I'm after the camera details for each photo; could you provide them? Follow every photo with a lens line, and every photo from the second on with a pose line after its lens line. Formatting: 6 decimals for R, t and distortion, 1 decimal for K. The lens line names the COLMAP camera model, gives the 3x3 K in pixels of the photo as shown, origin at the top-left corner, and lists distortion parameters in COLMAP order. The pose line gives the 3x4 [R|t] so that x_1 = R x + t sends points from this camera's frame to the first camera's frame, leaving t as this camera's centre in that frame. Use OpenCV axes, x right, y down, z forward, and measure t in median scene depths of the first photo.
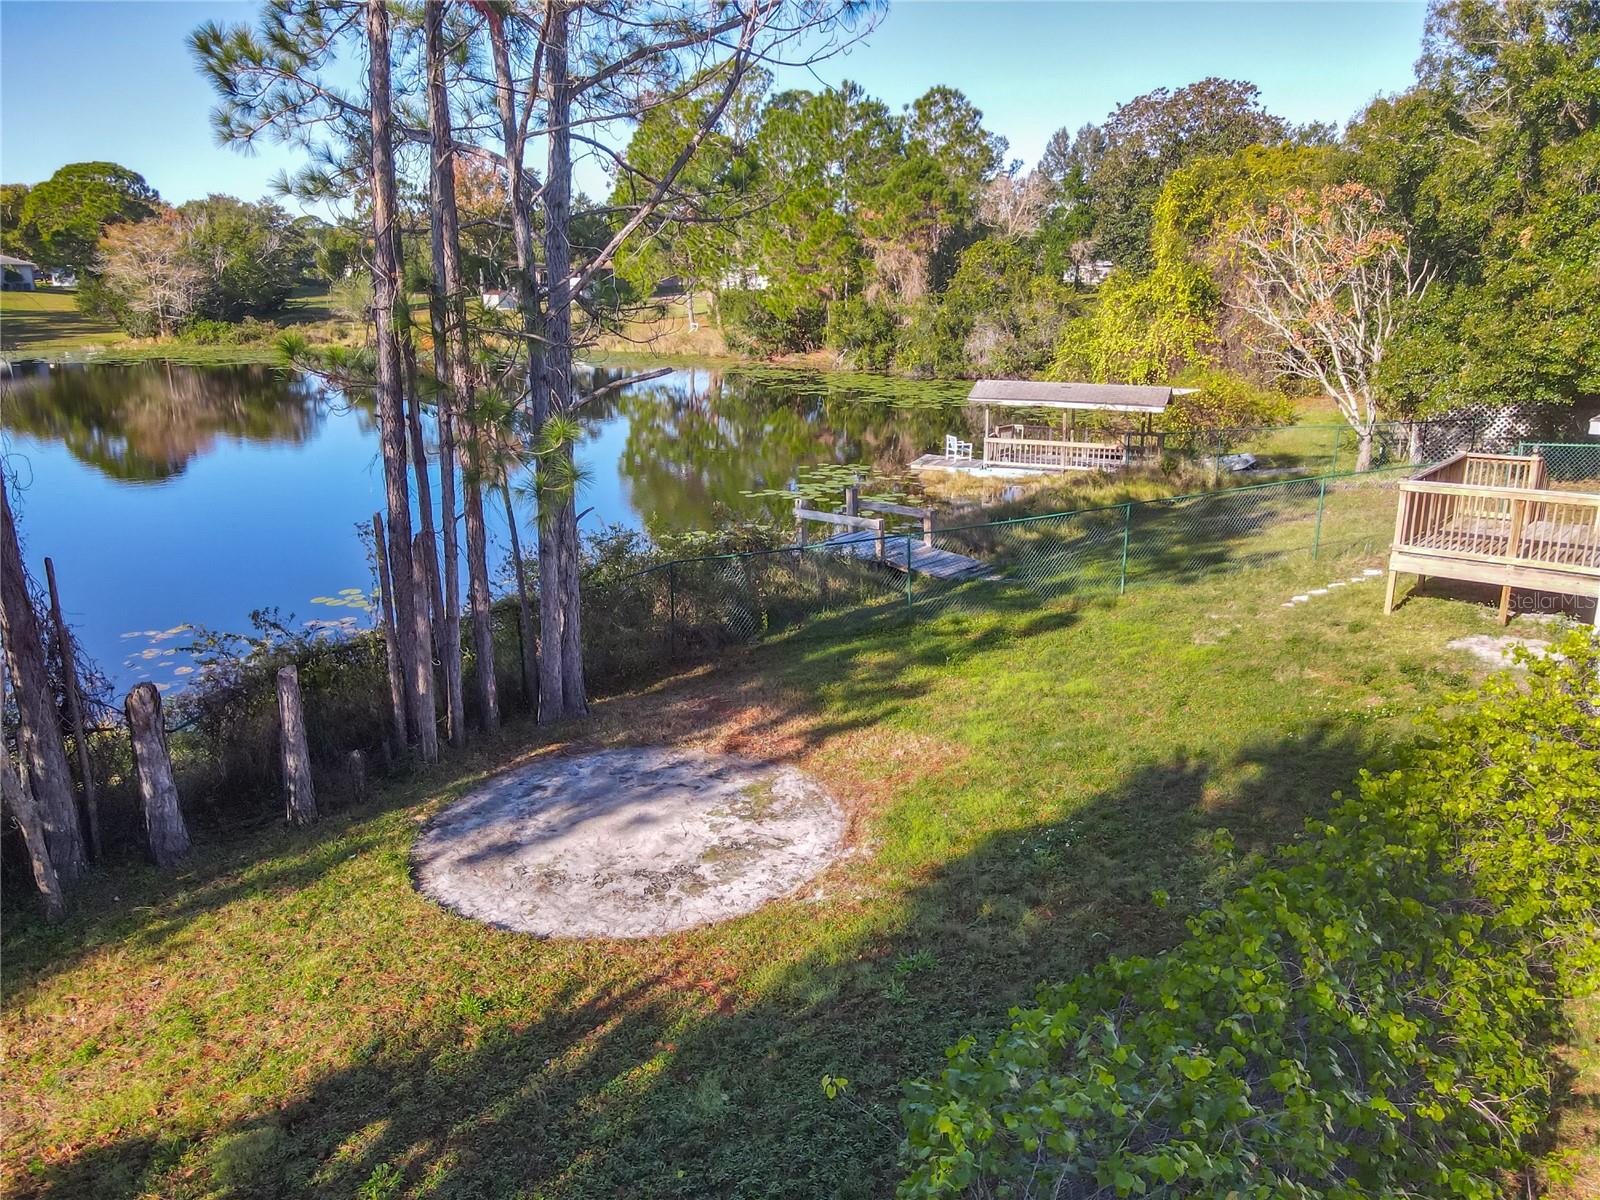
lens RADIAL K [[1151.6, 0, 823.5], [0, 1151.6, 606.0], [0, 0, 1]] dist [0.004385, 0.009020]
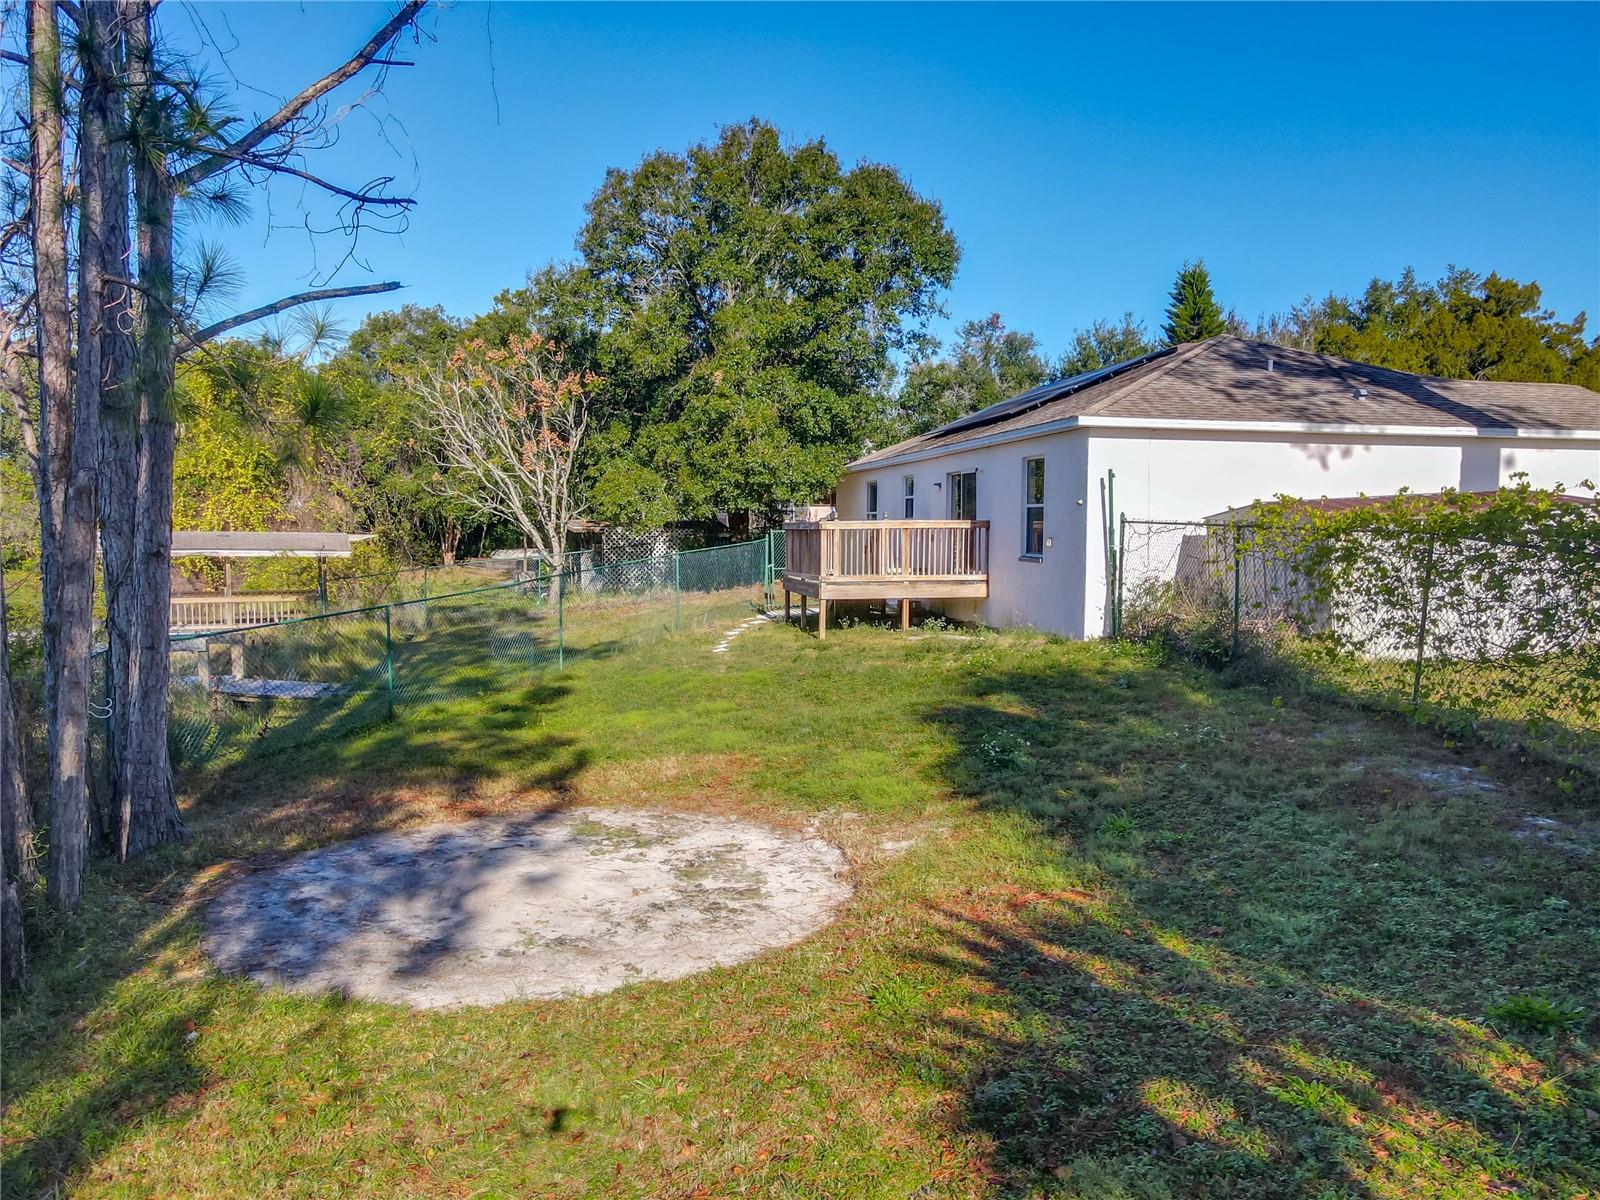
lens RADIAL K [[1151.6, 0, 823.5], [0, 1151.6, 606.0], [0, 0, 1]] dist [0.004385, 0.009020]
pose [[0.619718, -0.047533, 0.783384, -0.598106], [0.205474, 0.973175, -0.103497, 0.138138], [-0.757450, 0.225104, 0.612861, 0.427678]]
